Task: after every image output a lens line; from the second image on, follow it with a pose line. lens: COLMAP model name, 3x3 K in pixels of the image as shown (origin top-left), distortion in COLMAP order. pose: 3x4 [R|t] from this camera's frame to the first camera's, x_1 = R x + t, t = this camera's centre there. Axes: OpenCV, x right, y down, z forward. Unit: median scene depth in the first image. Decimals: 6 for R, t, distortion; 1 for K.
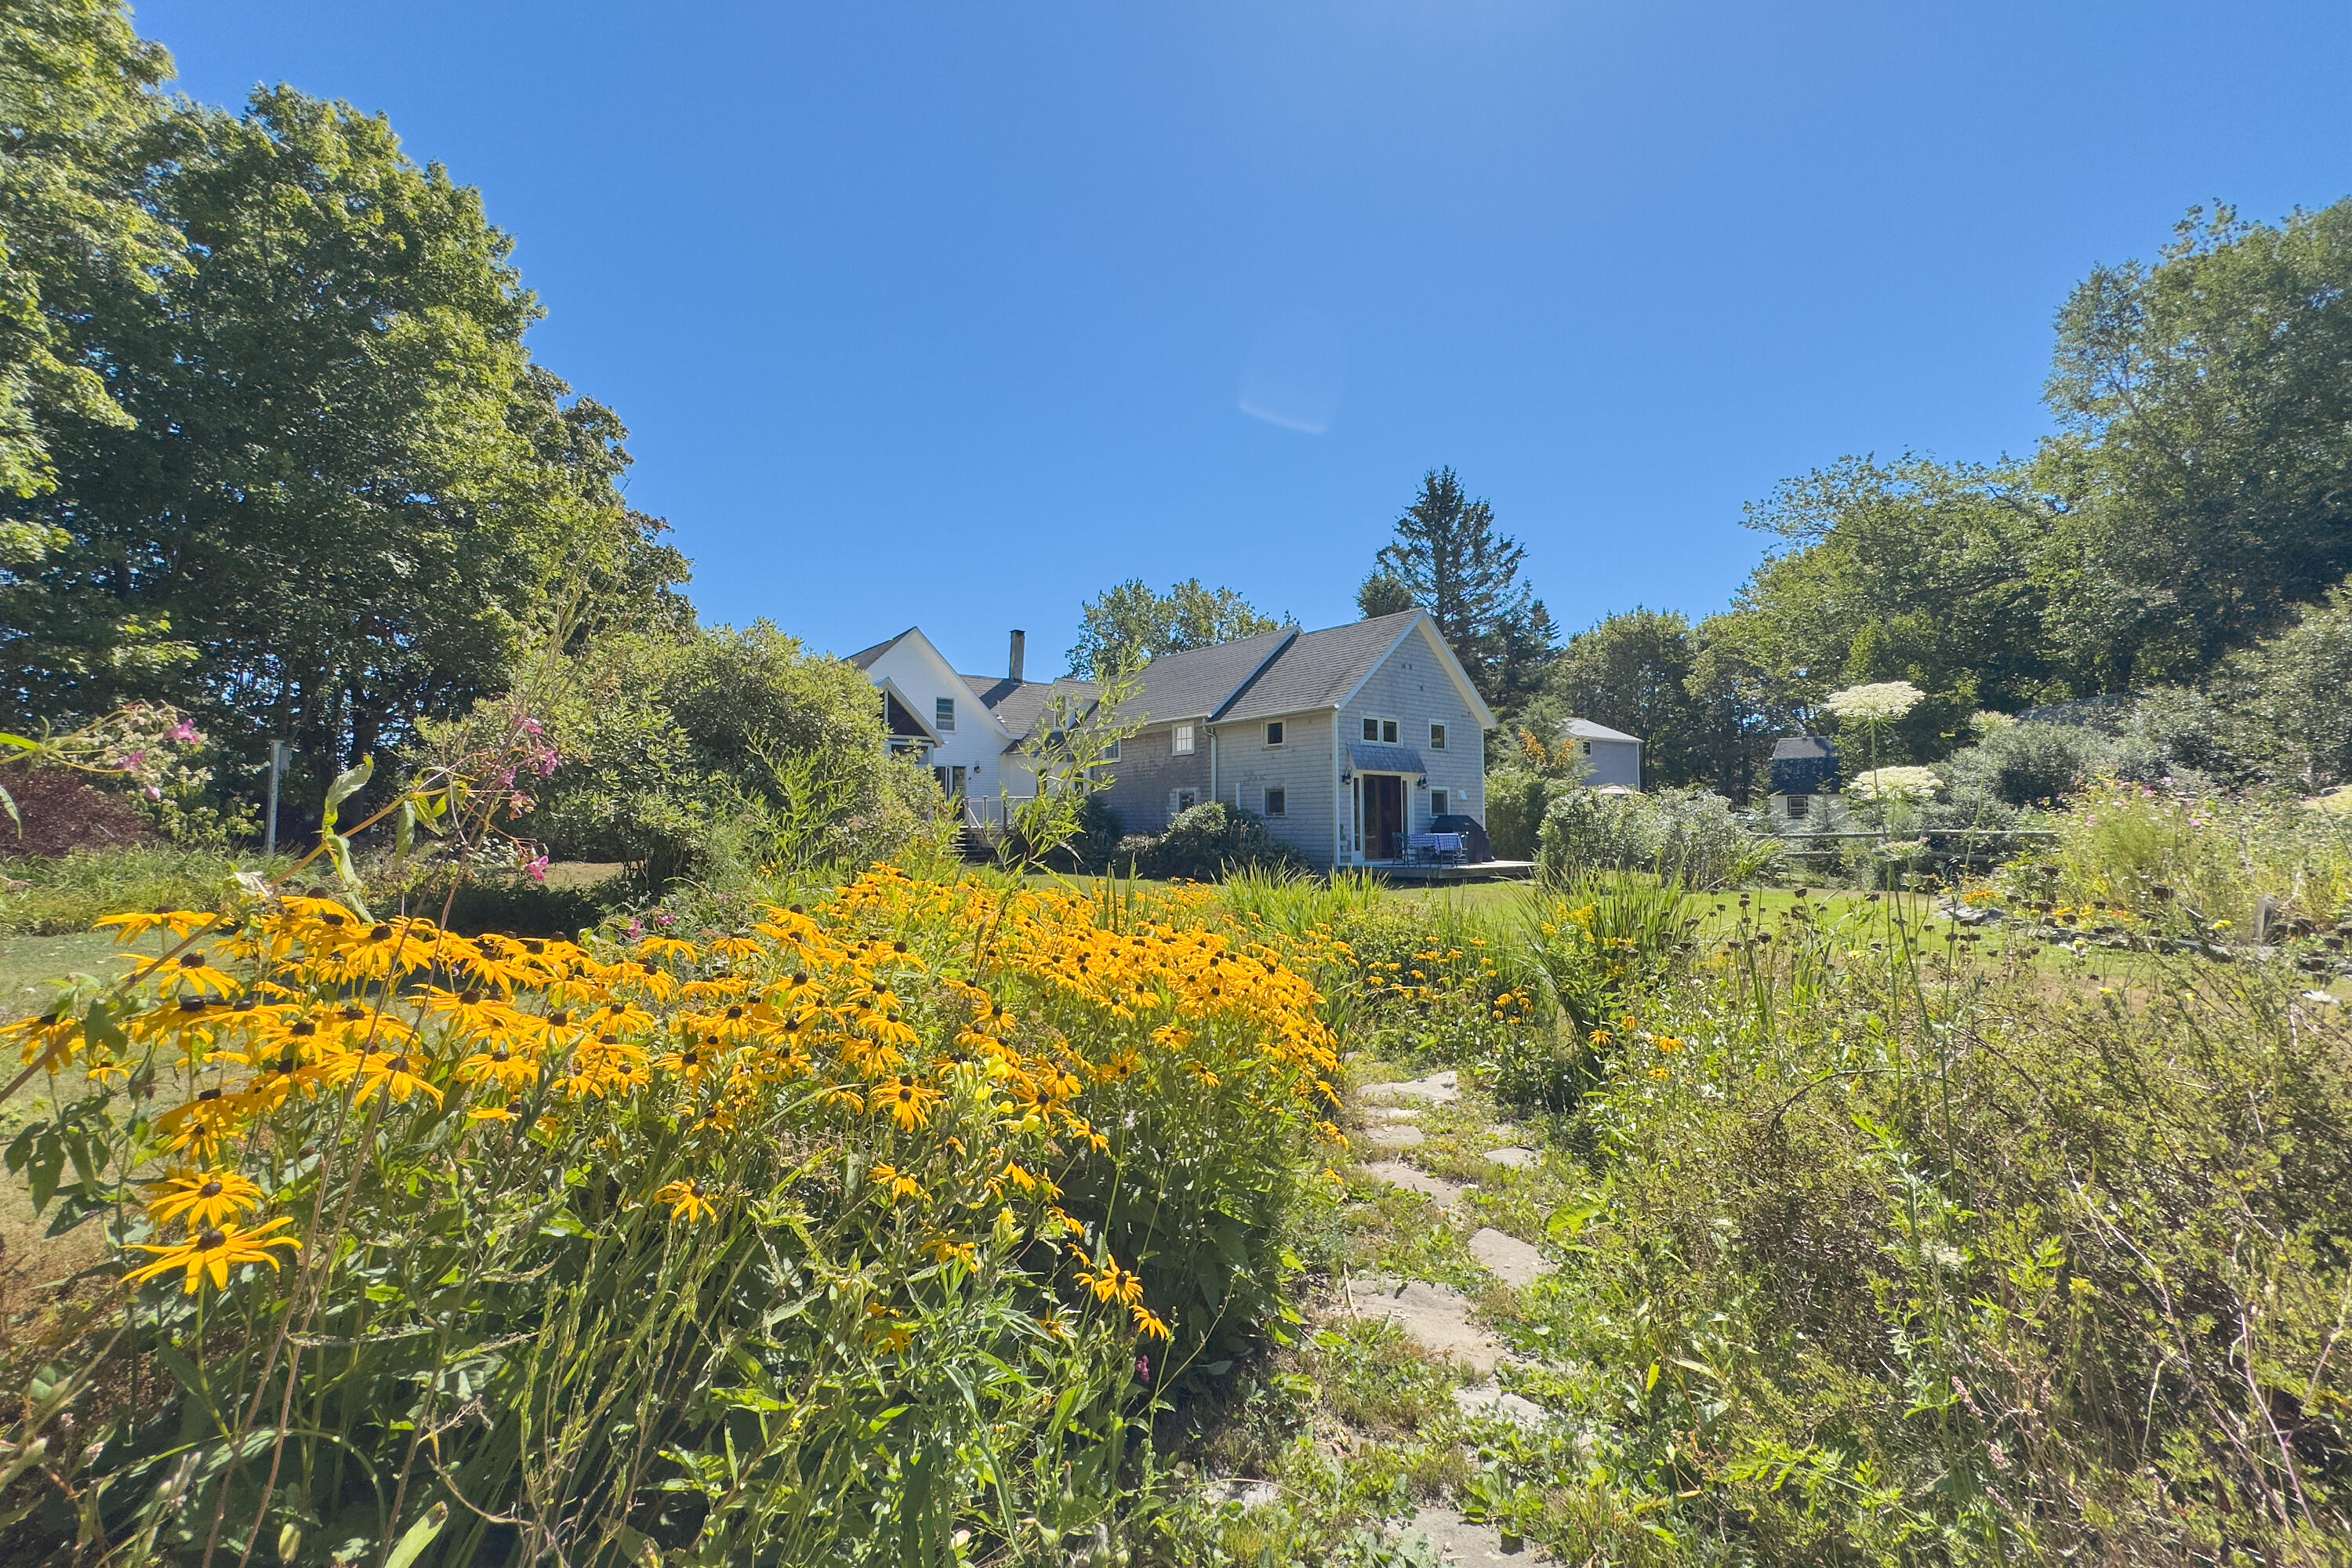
lens RADIAL K [[942.3, 0, 1181.7], [0, 942.3, 797.2], [0, 0, 1]] dist [-0.000119, 0.001468]
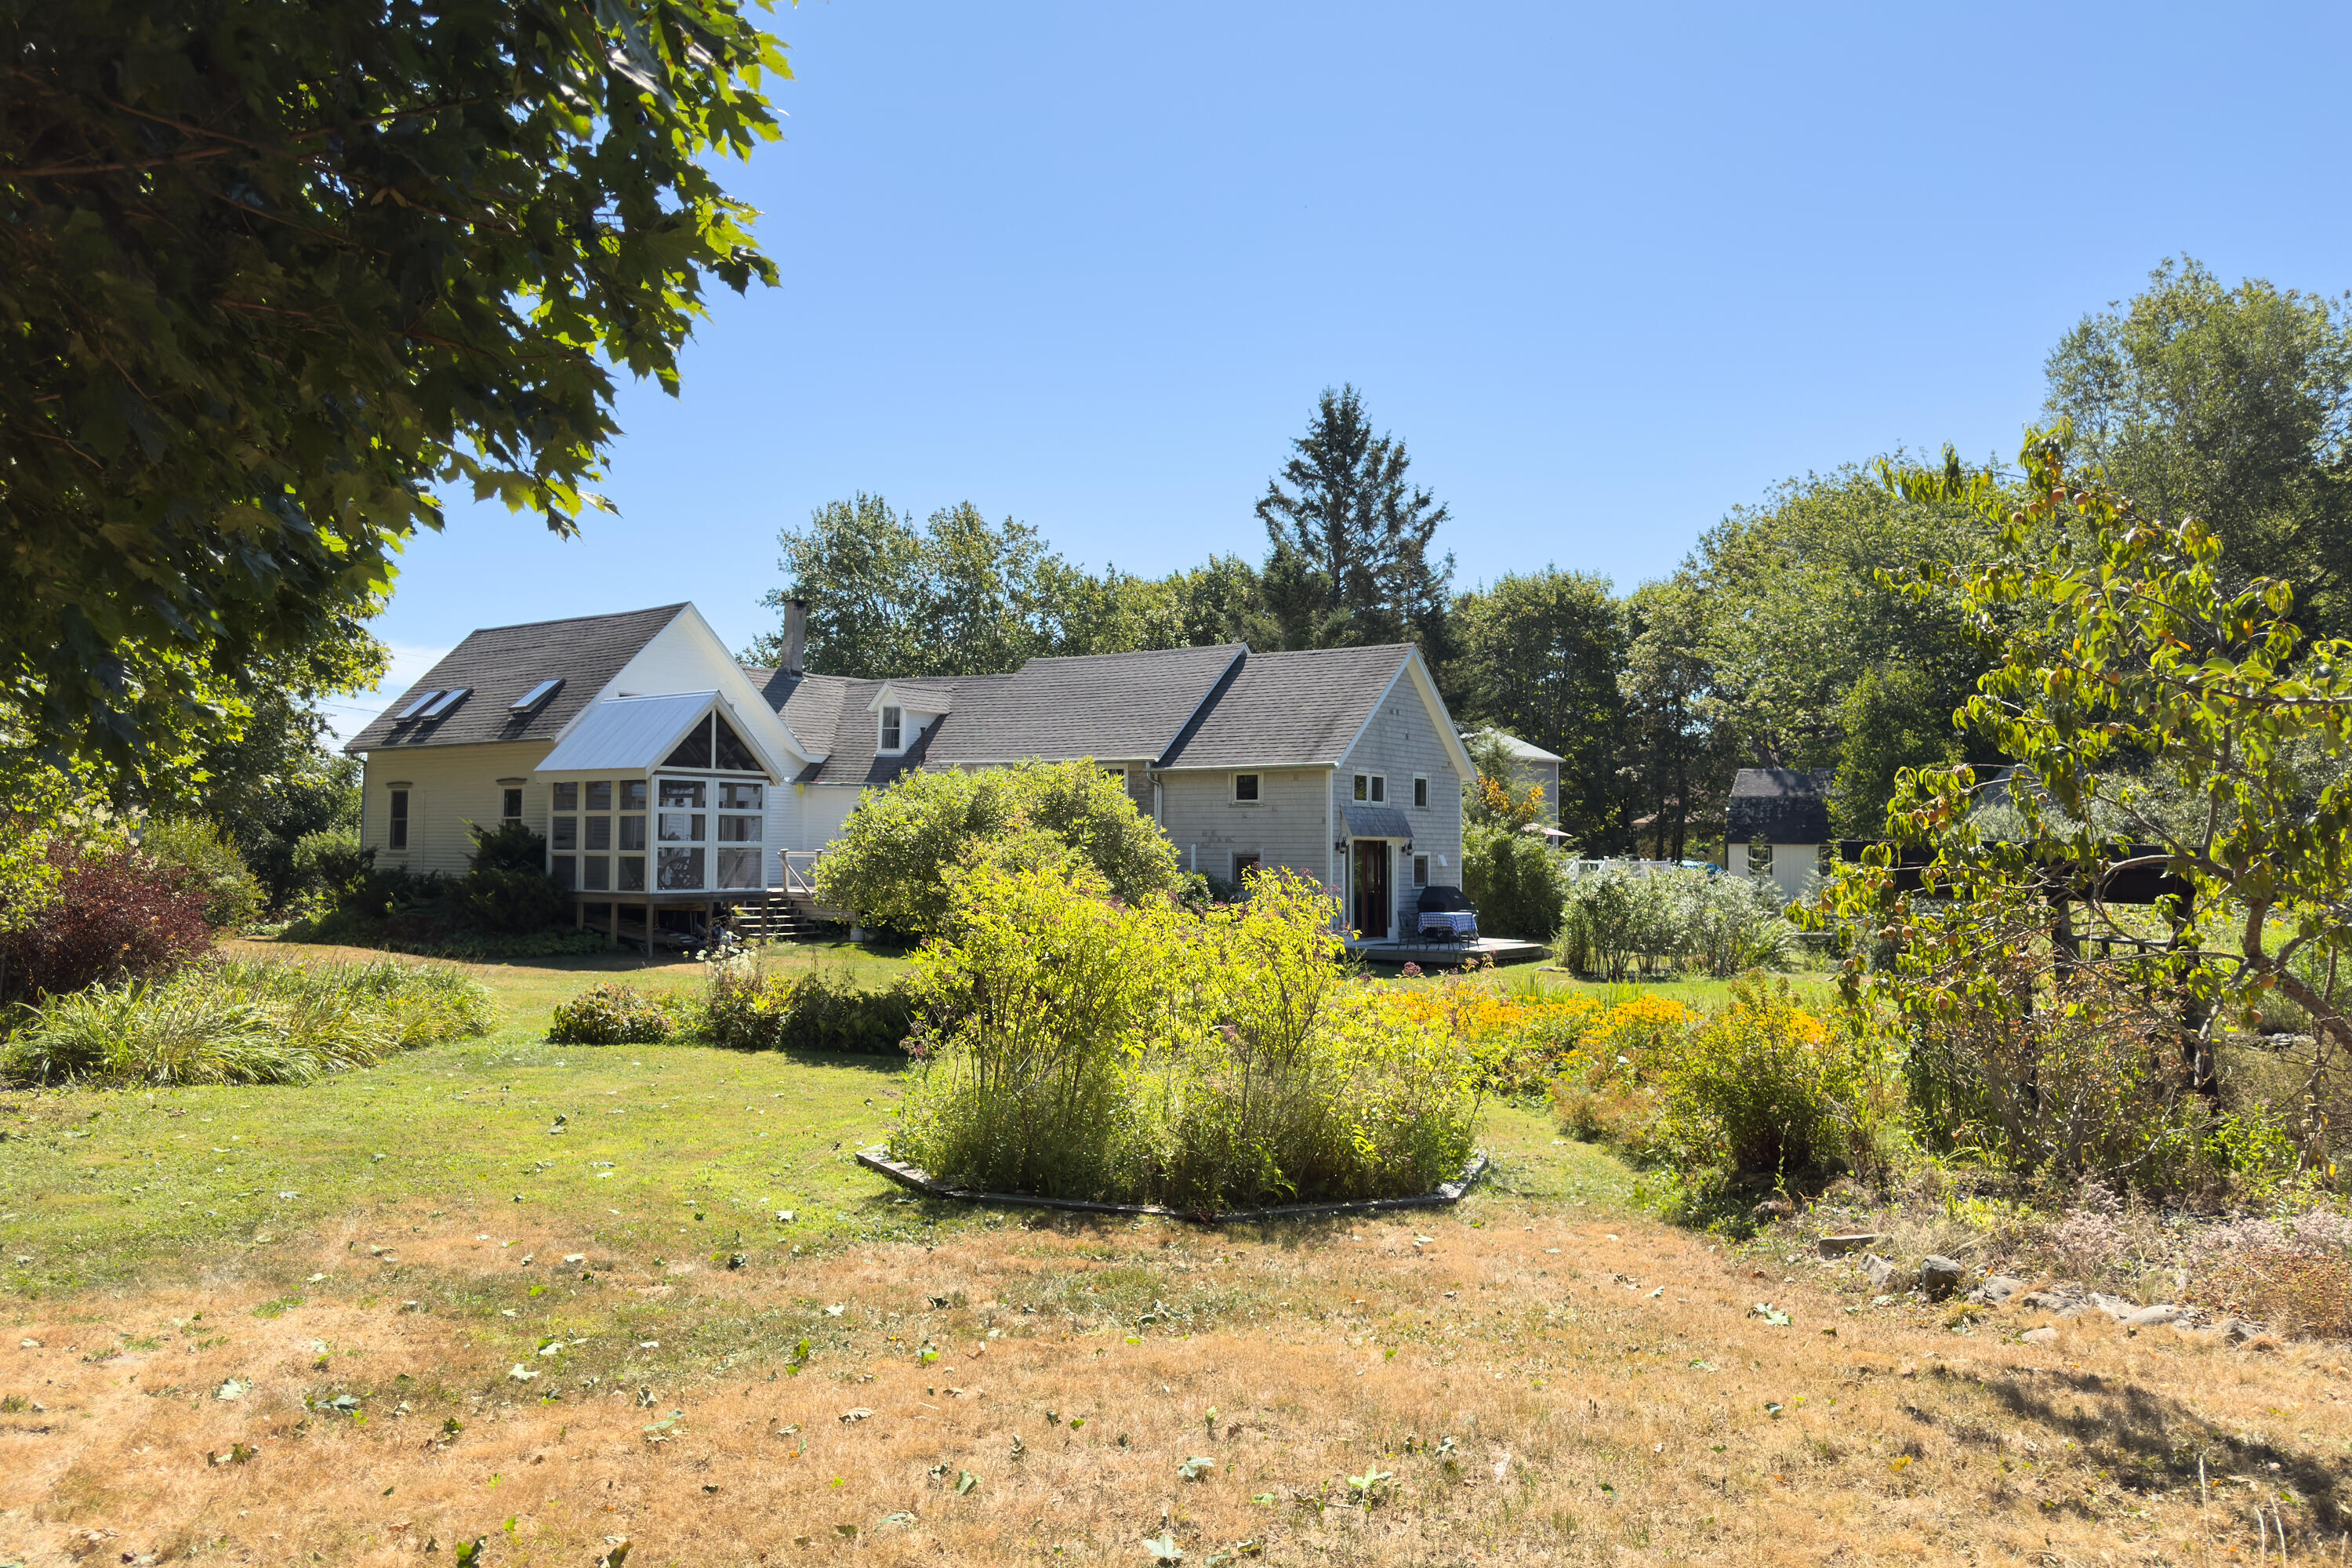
lens RADIAL K [[1663.2, 0, 1182.8], [0, 1663.2, 784.8], [0, 0, 1]] dist [0.047061, -0.008075]
pose [[0.963190, 0.021645, 0.267949, -0.252015], [-0.019103, 0.999744, -0.012090, -0.037491], [-0.268142, 0.006526, 0.963357, -0.284747]]
